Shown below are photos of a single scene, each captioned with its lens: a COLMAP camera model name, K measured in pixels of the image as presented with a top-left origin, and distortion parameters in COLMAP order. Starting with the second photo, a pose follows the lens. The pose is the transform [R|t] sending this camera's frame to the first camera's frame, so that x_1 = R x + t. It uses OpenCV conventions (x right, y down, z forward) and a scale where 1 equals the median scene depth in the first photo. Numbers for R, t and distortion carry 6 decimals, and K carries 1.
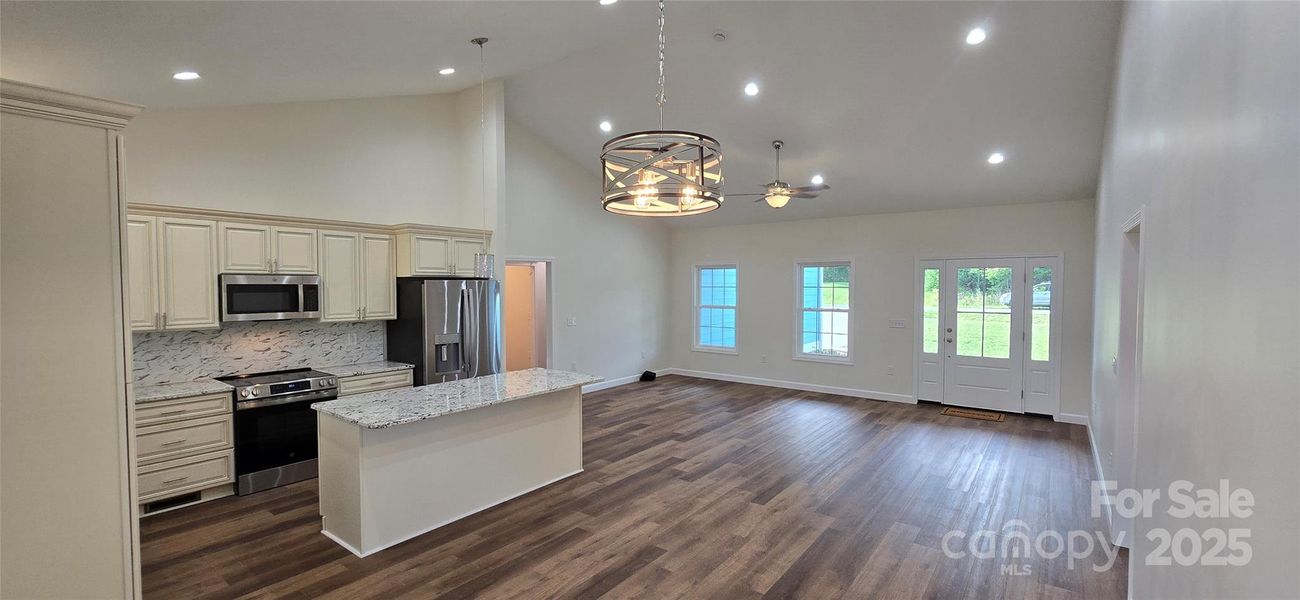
lens RADIAL K [[534.8, 0, 651.4], [0, 534.8, 302.9], [0, 0, 1]] dist [-0.000506, 0.000195]
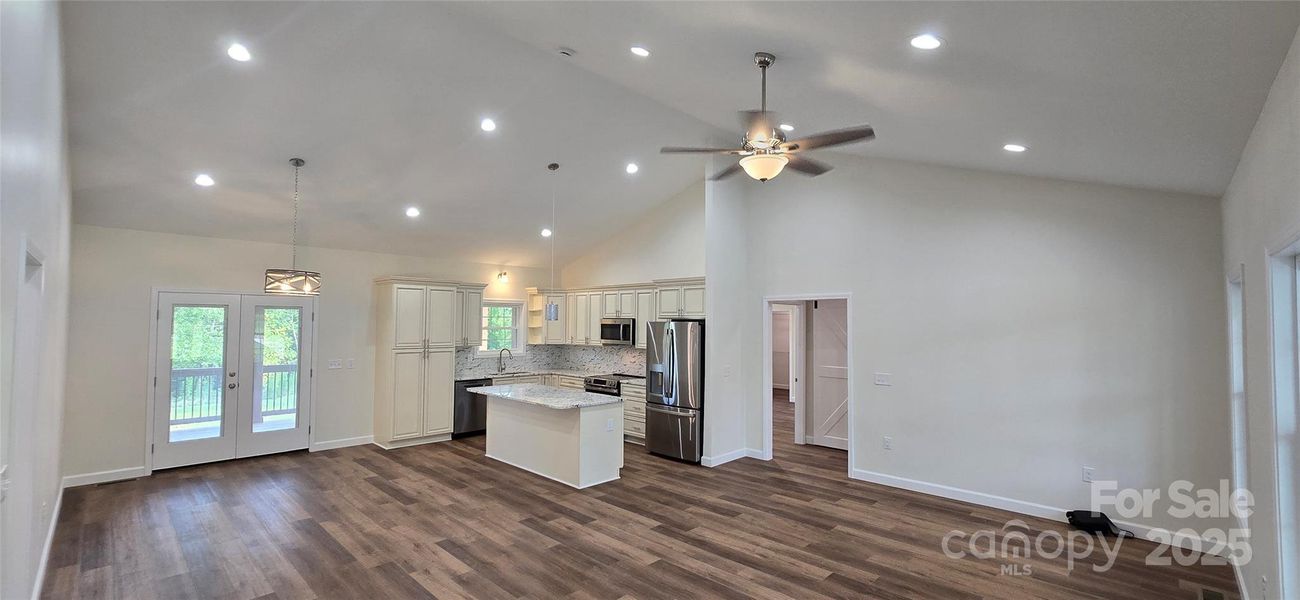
lens RADIAL K [[534.8, 0, 651.4], [0, 534.8, 302.9], [0, 0, 1]] dist [-0.000506, 0.000195]
pose [[-0.119361, -0.034676, -0.992245, 0.969156], [-0.041384, 0.998695, -0.029923, -0.052901], [0.991988, 0.037492, -0.120640, 1.238330]]
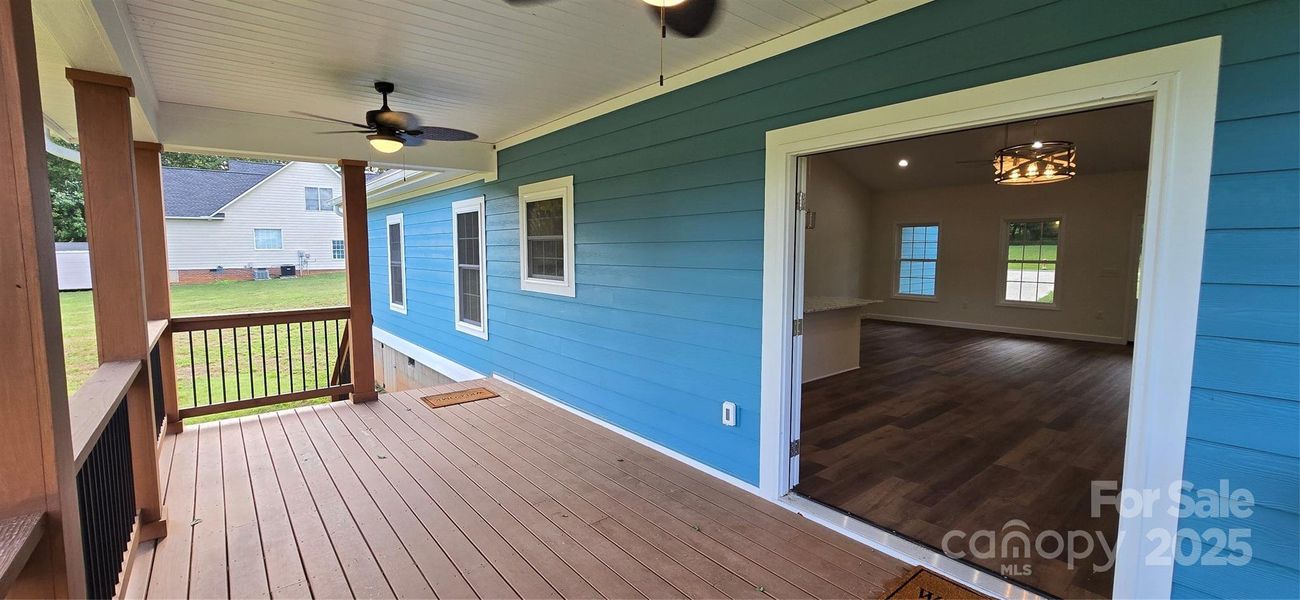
lens RADIAL K [[531.2, 0, 639.2], [0, 531.2, 298.6], [0, 0, 1]] dist [-0.009740, 0.000031]
pose [[0.972113, 0.021212, -0.233552, -0.357774], [-0.008201, 0.998366, 0.056543, 0.058067], [0.234370, -0.053051, 0.970699, -0.455972]]
